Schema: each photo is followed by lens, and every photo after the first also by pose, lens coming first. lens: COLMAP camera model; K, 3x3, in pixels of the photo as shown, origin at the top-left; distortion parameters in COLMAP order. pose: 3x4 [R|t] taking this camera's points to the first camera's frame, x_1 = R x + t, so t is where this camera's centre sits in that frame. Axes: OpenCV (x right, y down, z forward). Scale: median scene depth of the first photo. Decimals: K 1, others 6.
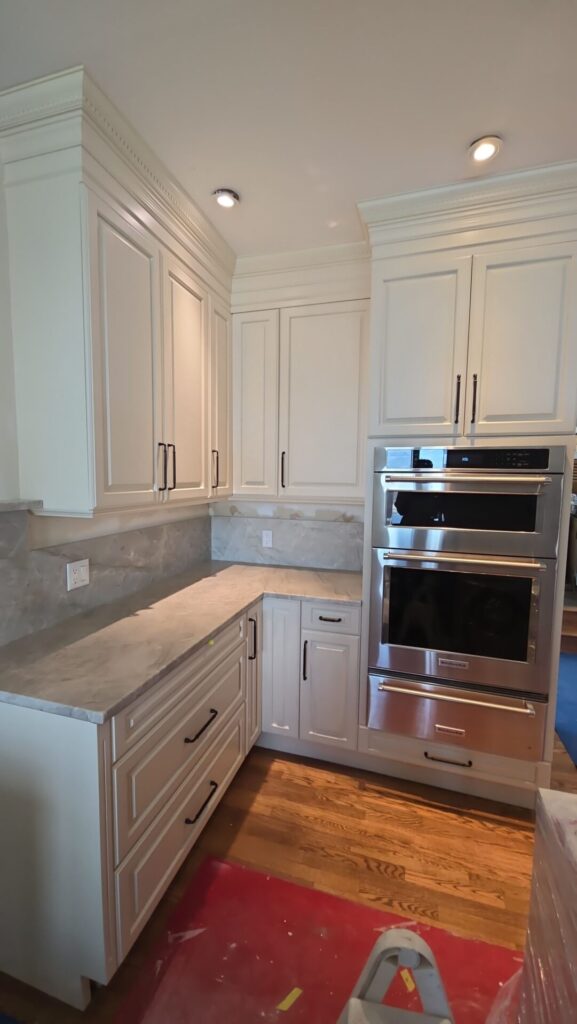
lens RADIAL K [[415.3, 0, 288.5], [0, 415.3, 512.0], [0, 0, 1]] dist [0.000649, 0.000094]
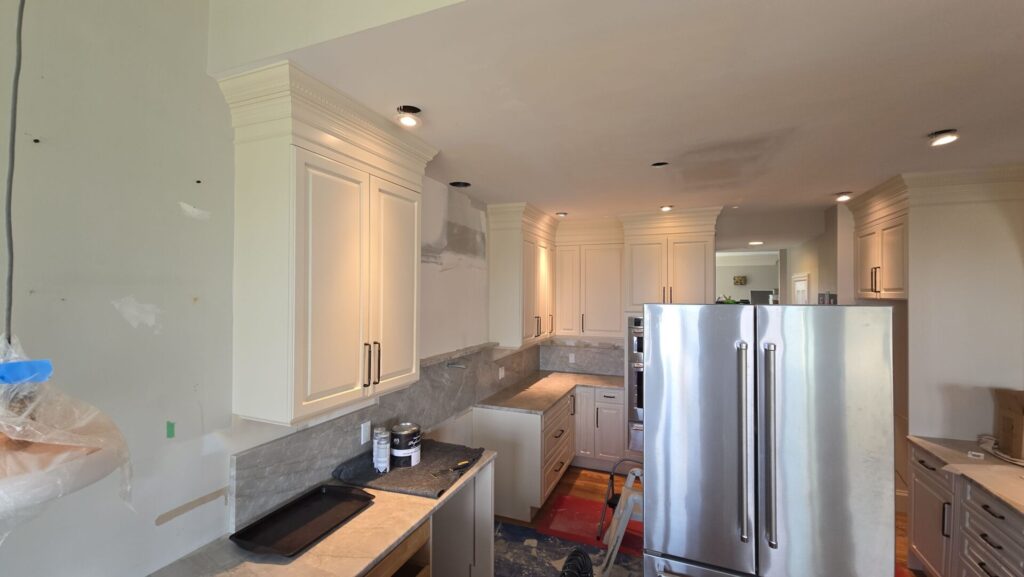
lens RADIAL K [[416.6, 0, 512.0], [0, 416.6, 288.5], [0, 0, 1]] dist [0.000291, -0.014091]
pose [[0.995932, -0.009629, -0.089589, -0.203397], [0.000379, 0.994712, -0.102701, -0.073973], [0.090104, 0.102249, 0.990670, -1.238555]]
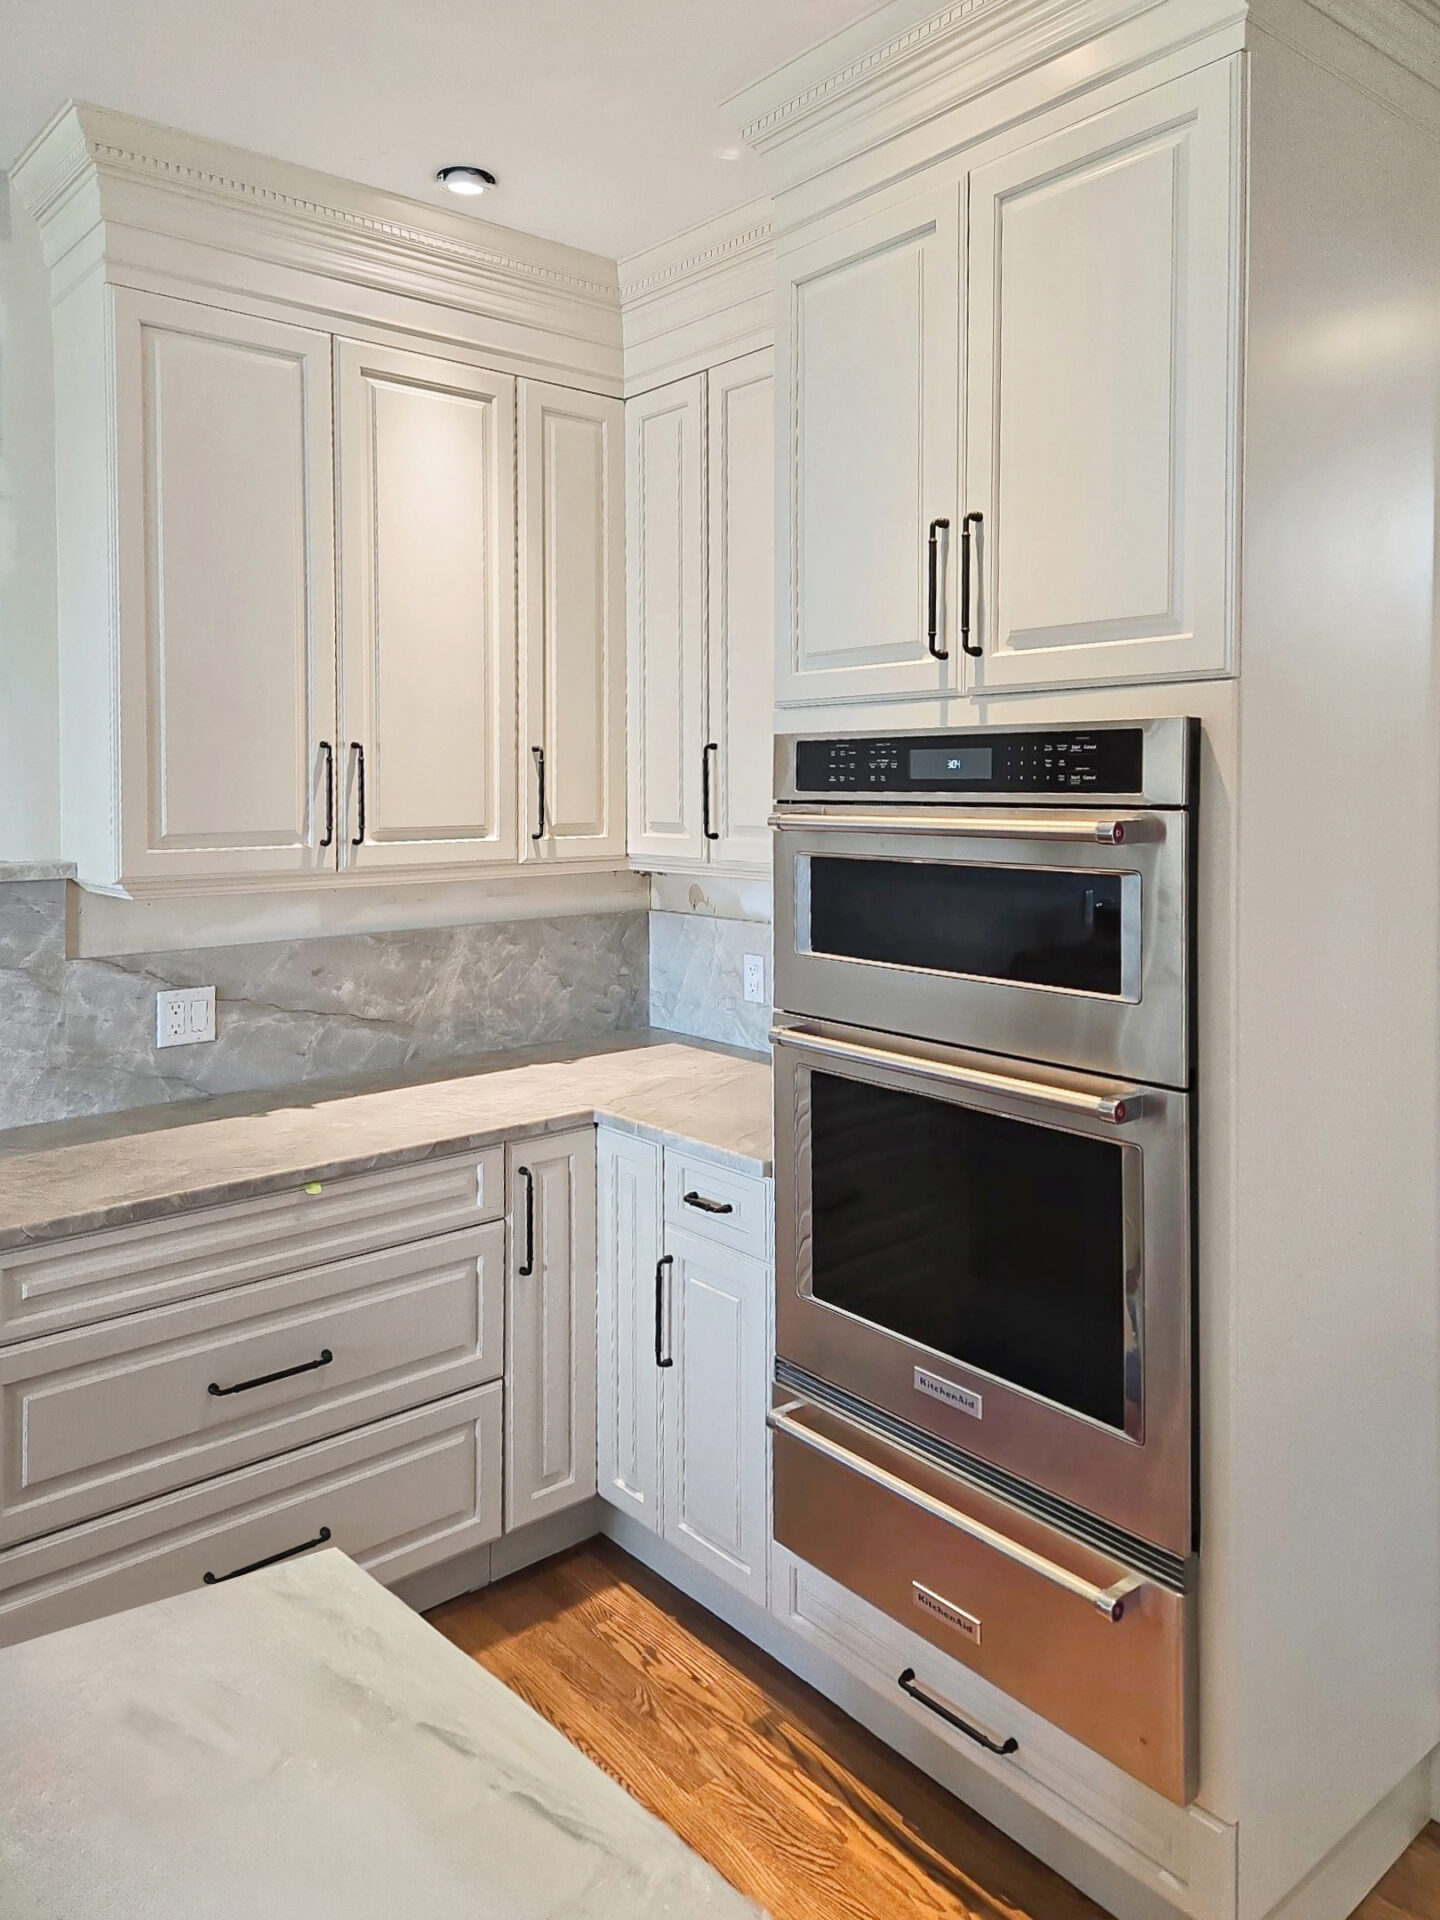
lens RADIAL K [[1349.5, 0, 716.7], [0, 1349.5, 805.5], [0, 0, 1]] dist [0.066453, -0.053332]
pose [[0.842798, -0.003134, -0.538221, 0.768980], [-0.035241, 0.997516, -0.060993, -0.018204], [0.537075, 0.070372, 0.840594, -0.020249]]
